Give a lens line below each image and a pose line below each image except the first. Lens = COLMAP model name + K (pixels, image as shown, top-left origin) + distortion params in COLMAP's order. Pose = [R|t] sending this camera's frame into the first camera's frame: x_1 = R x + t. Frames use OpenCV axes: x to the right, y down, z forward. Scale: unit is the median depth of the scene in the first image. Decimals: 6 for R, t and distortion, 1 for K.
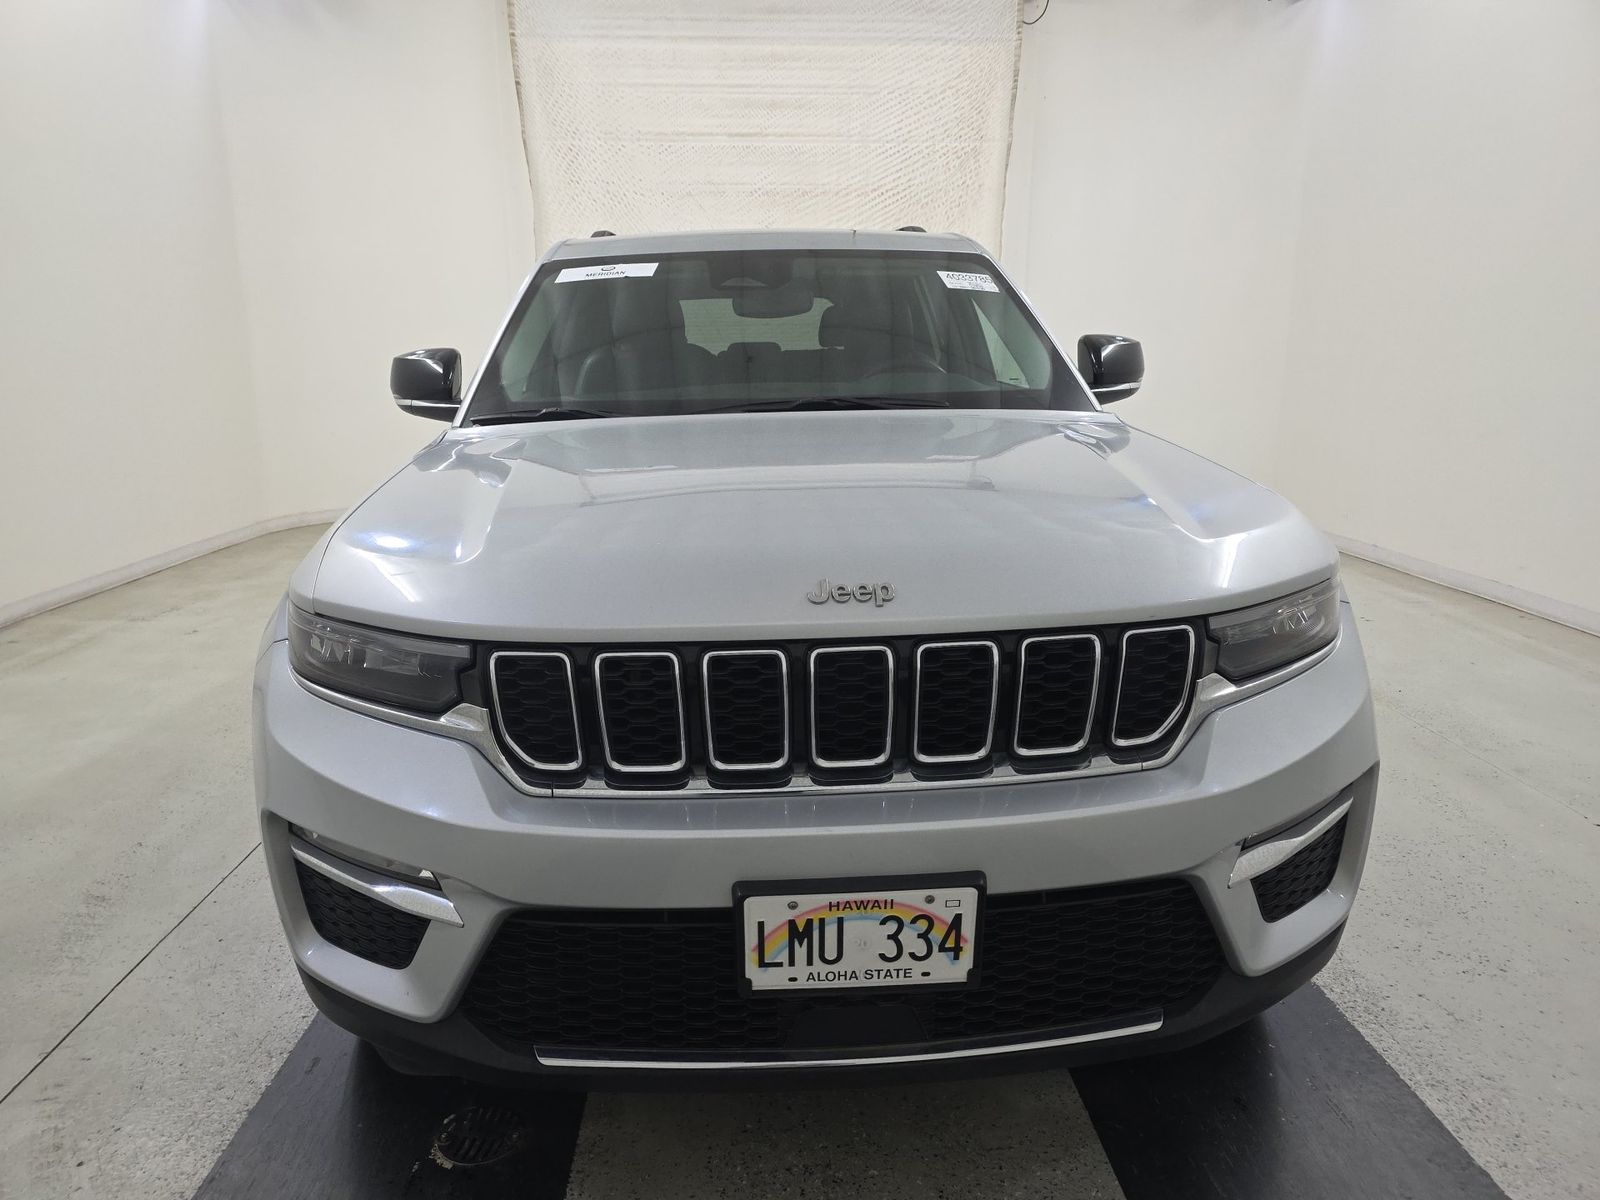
lens RADIAL K [[1098.9, 0, 802.8], [0, 1098.9, 608.6], [0, 0, 1]] dist [0.037558, -0.027353]
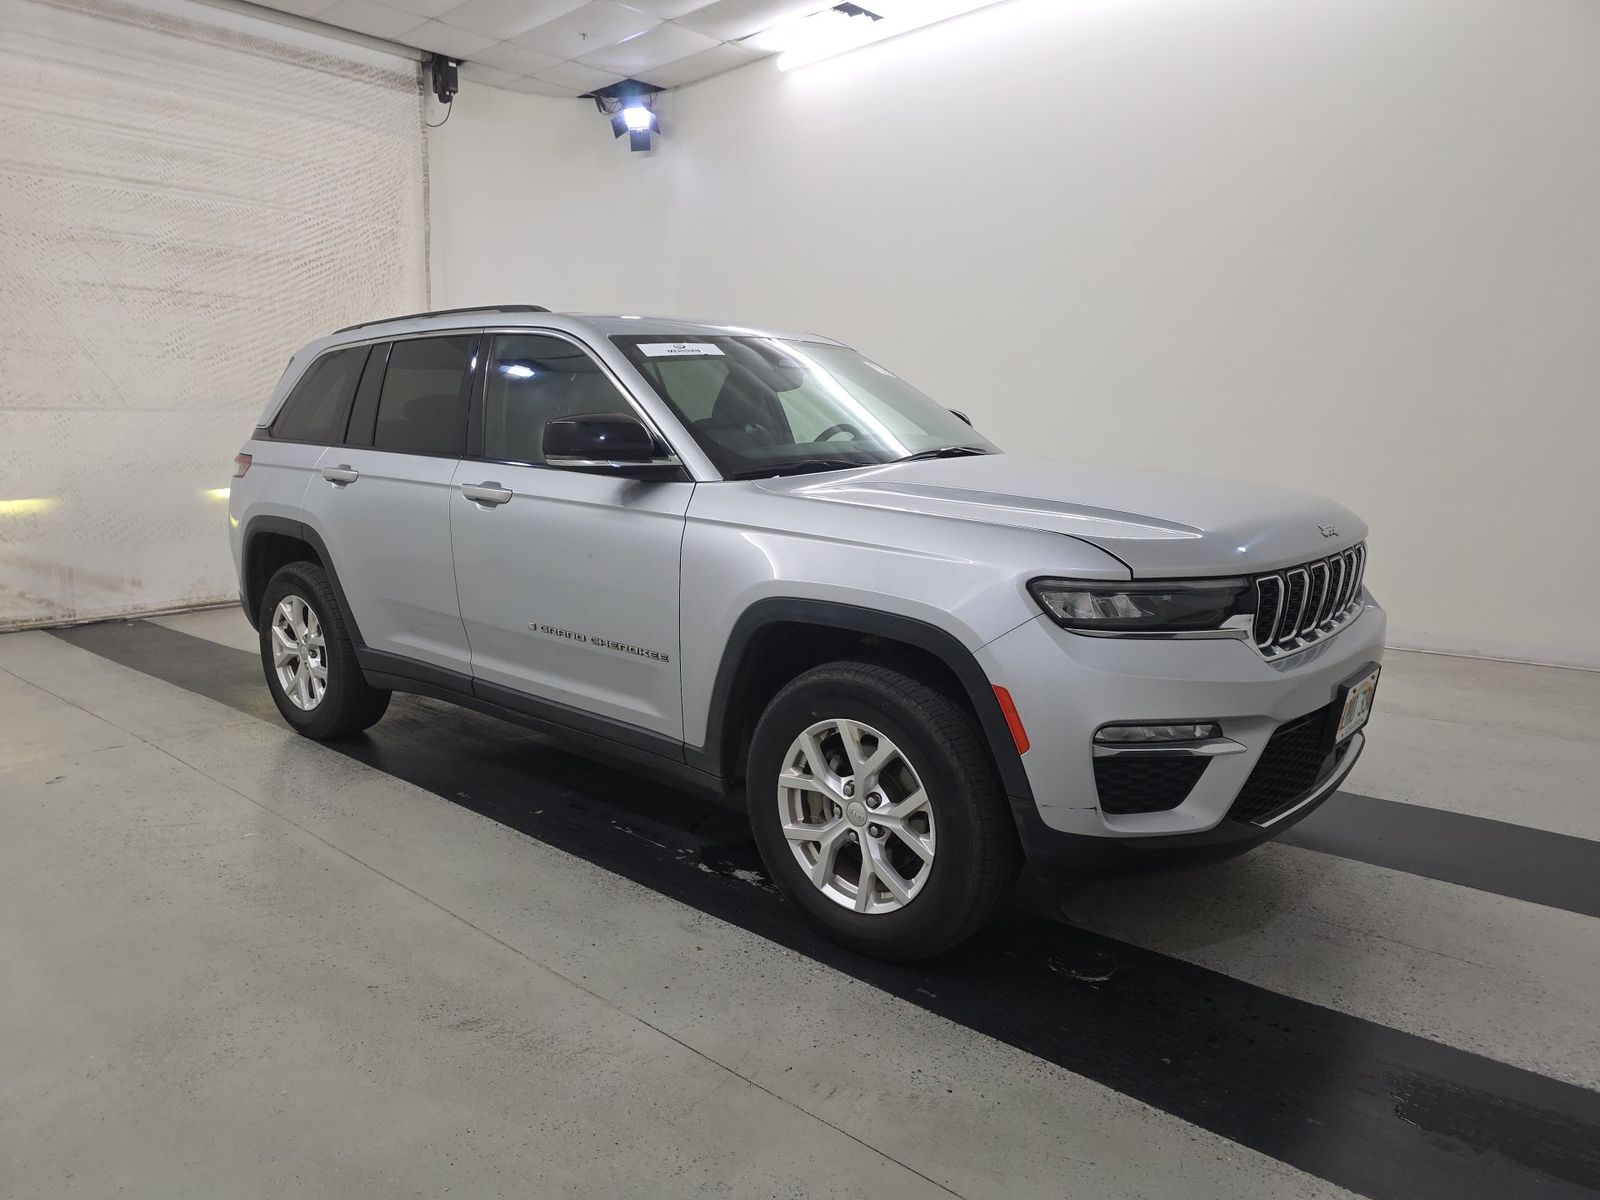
lens RADIAL K [[1098.9, 0, 794.7], [0, 1098.9, 595.2], [0, 0, 1]] dist [0.037558, -0.027353]
pose [[0.694838, -0.106627, 0.711218, -0.360074], [0.163611, 0.986452, -0.011952, -0.005997], [-0.700308, 0.124668, 0.702870, 0.050308]]
